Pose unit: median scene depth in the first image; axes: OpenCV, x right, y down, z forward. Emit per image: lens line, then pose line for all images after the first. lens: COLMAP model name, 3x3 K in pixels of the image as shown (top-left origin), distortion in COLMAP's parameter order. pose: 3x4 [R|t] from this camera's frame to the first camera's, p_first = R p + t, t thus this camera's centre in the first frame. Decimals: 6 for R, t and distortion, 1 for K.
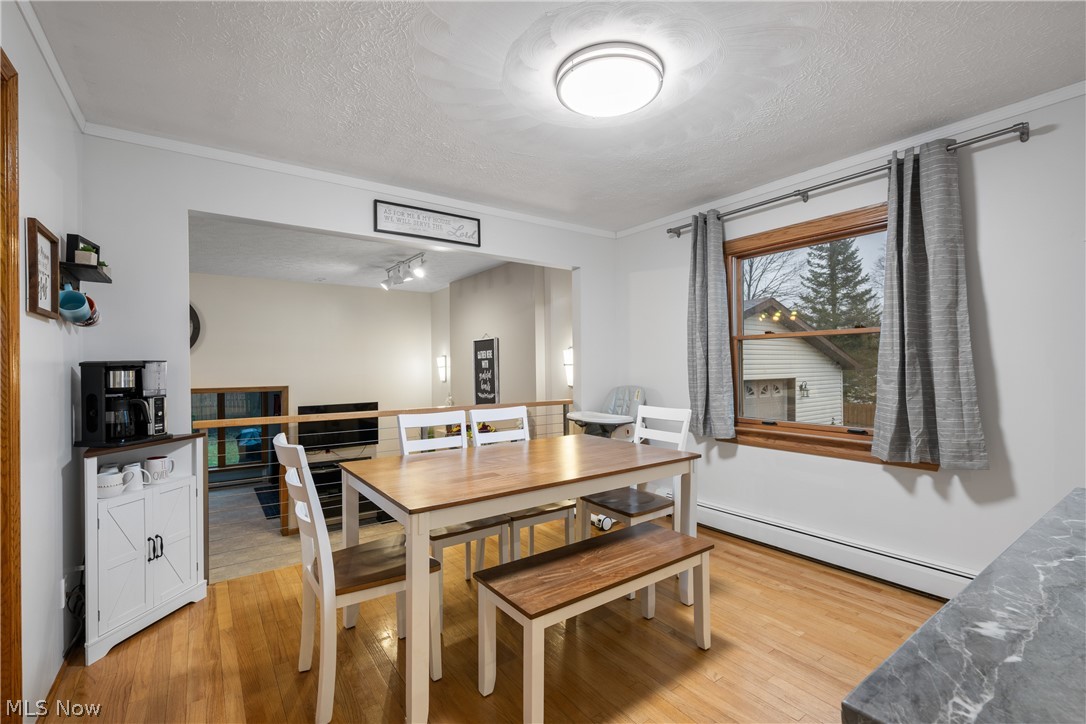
lens RADIAL K [[480.6, 0, 544.8], [0, 480.6, 364.0], [0, 0, 1]] dist [0.000137, -0.000061]
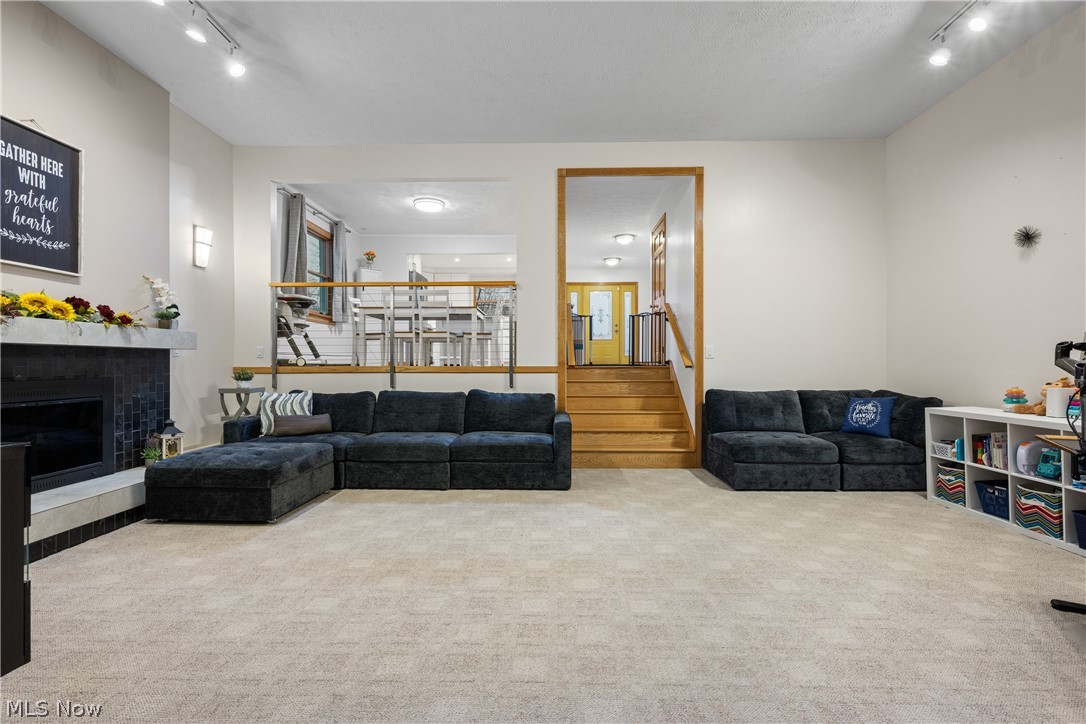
lens RADIAL K [[480.6, 0, 545.5], [0, 480.6, 365.6], [0, 0, 1]] dist [0.000137, -0.000061]
pose [[-0.804413, 0.008364, 0.594011, -1.933362], [0.005980, 0.999964, -0.005981, 0.459613], [-0.594040, -0.001259, -0.804435, 2.434926]]
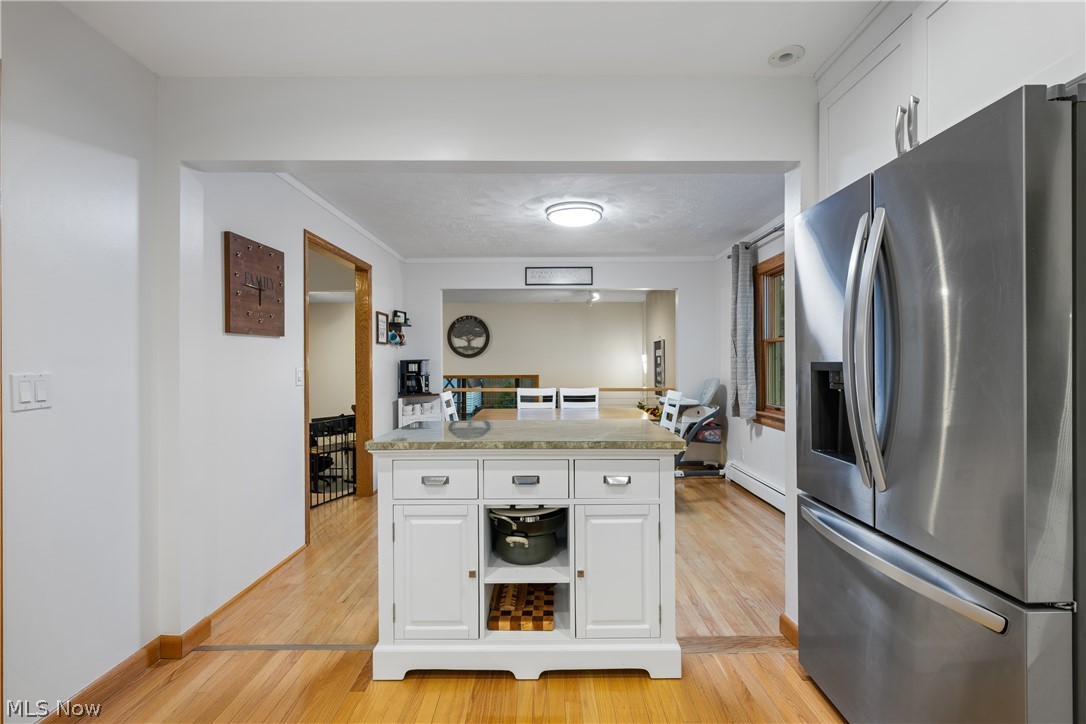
lens RADIAL K [[480.6, 0, 544.9], [0, 480.6, 362.4], [0, 0, 1]] dist [0.000137, -0.000061]
pose [[0.814060, 0.004612, -0.580763, 0.810065], [0.000231, 0.999966, 0.008265, -0.010150], [0.580781, -0.006862, 0.814031, -0.435946]]
